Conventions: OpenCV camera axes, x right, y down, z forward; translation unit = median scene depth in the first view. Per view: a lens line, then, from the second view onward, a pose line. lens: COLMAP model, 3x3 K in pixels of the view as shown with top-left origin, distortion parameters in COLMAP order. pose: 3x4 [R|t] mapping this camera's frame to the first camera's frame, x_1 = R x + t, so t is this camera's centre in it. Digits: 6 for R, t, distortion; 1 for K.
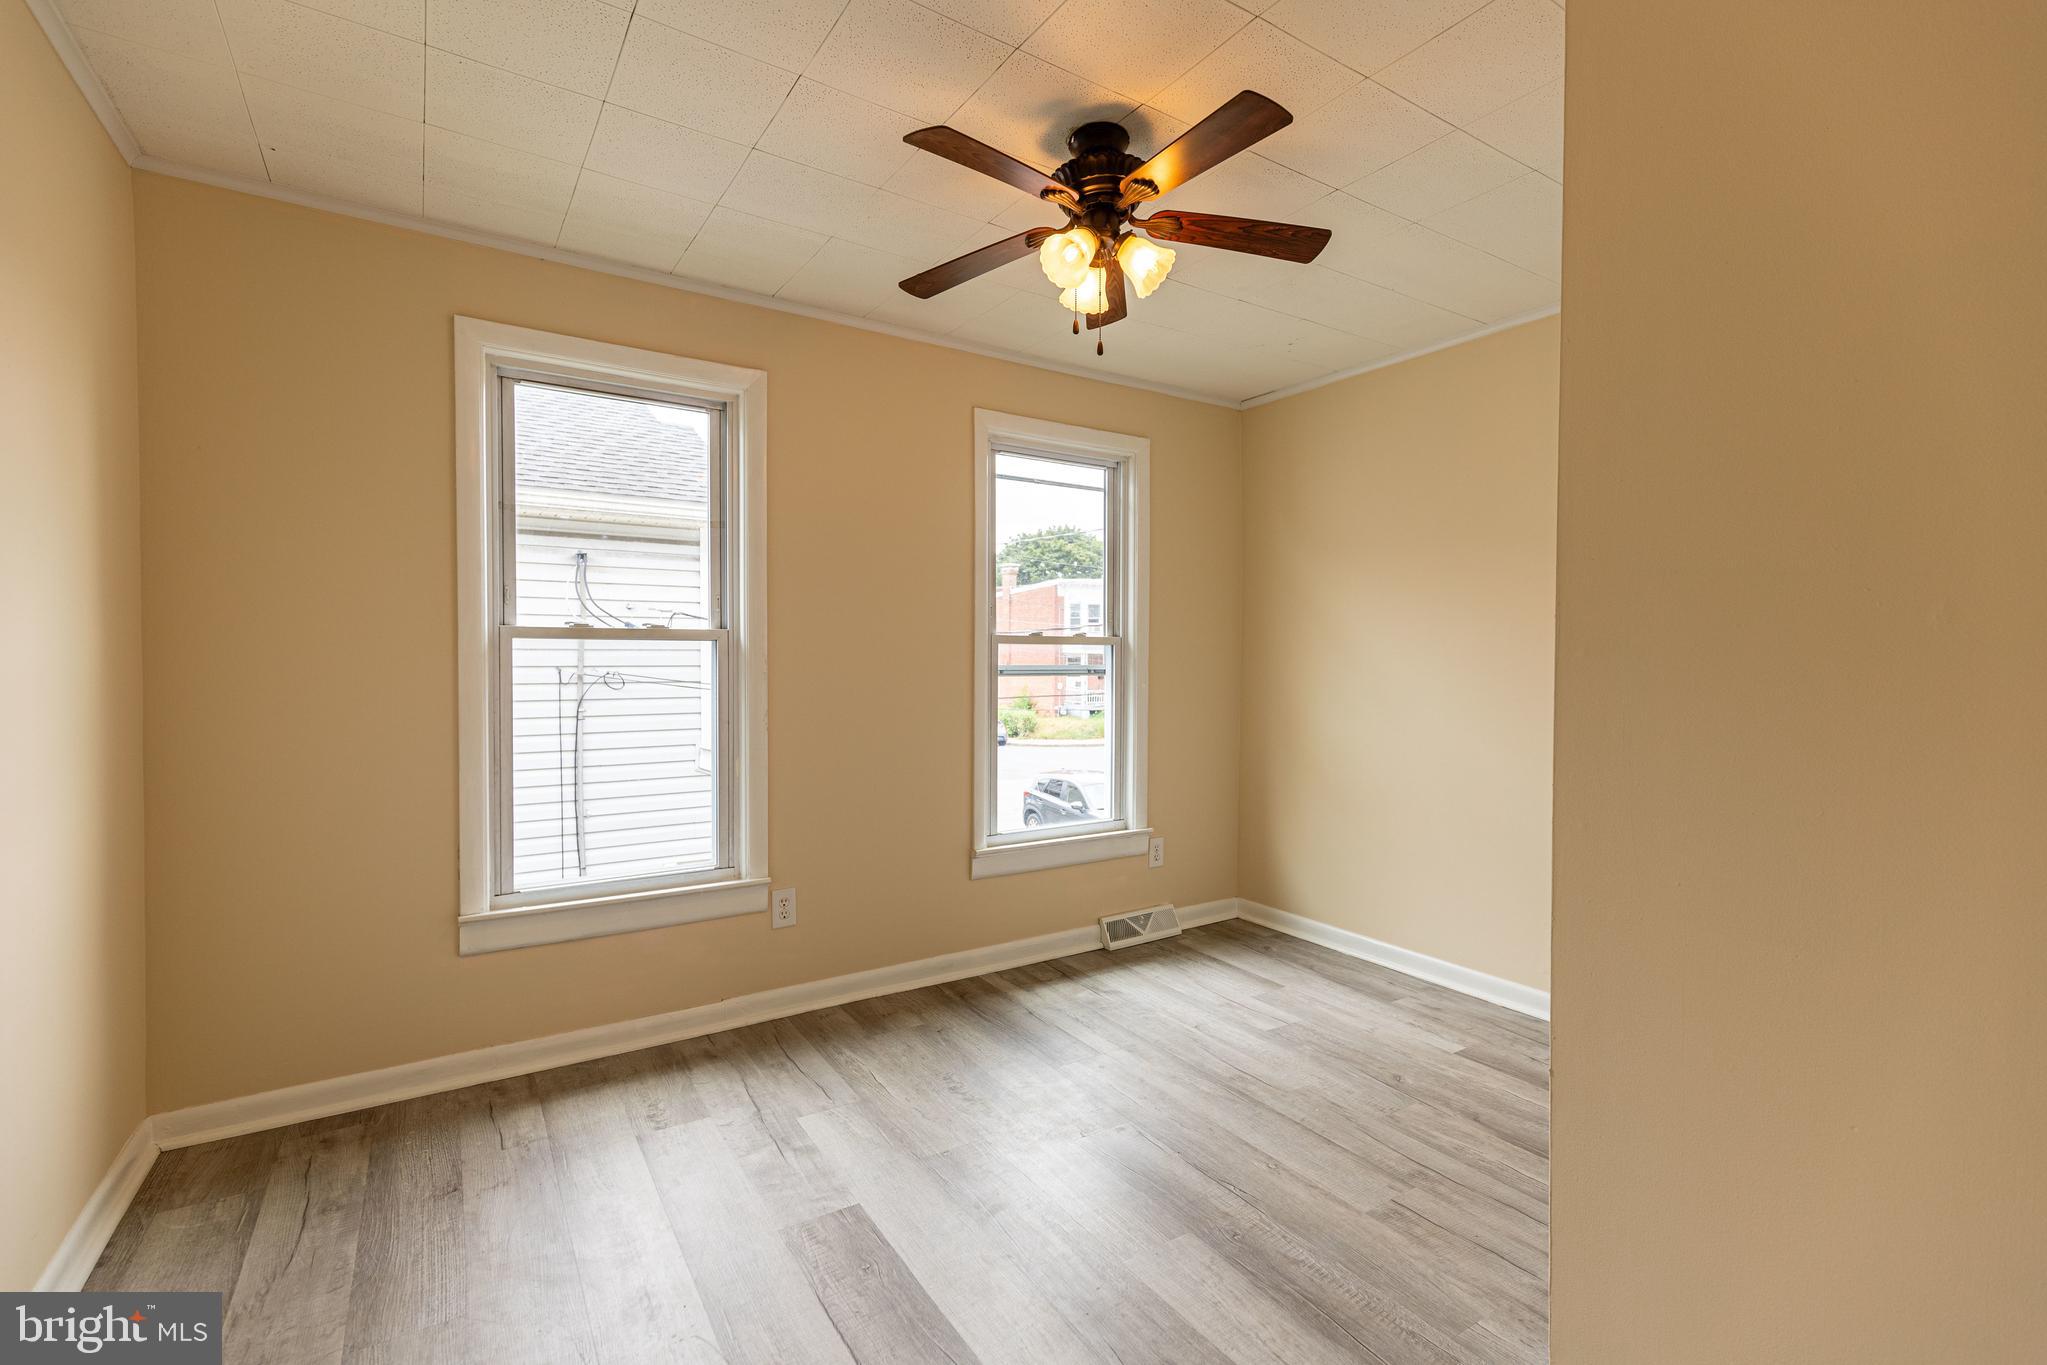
lens RADIAL K [[901.8, 0, 1013.5], [0, 901.8, 655.4], [0, 0, 1]] dist [0.000823, -0.000198]
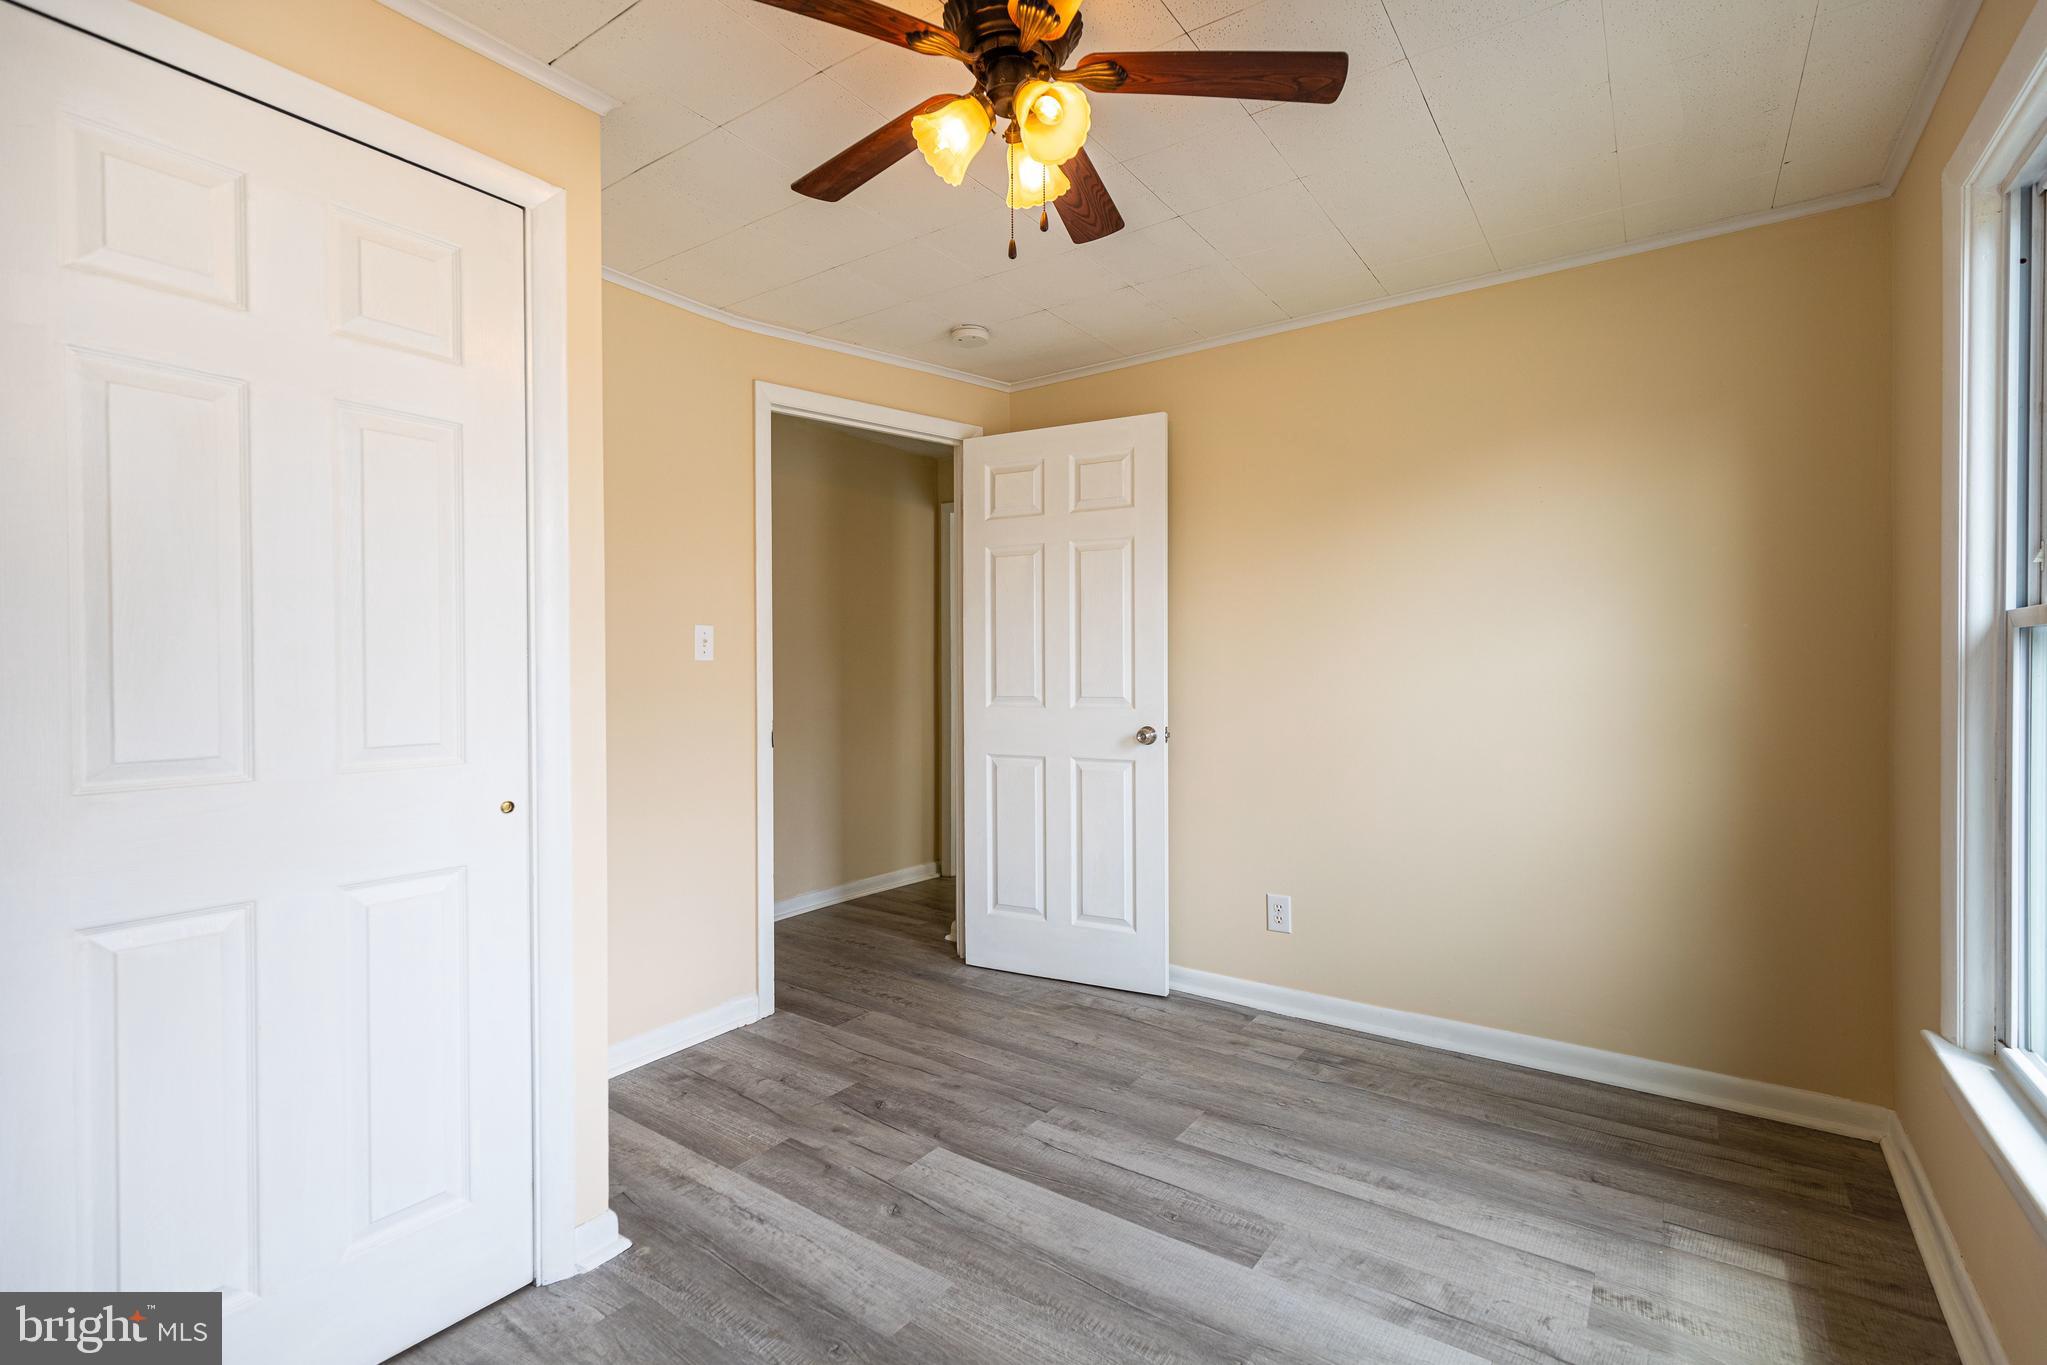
lens RADIAL K [[920.9, 0, 1025.1], [0, 920.9, 677.9], [0, 0, 1]] dist [0.006902, -0.000676]
pose [[-0.923984, 0.007192, -0.382363, 0.392997], [0.007499, 0.999972, 0.000688, 0.016028], [0.382357, -0.002231, -0.924012, 1.796820]]
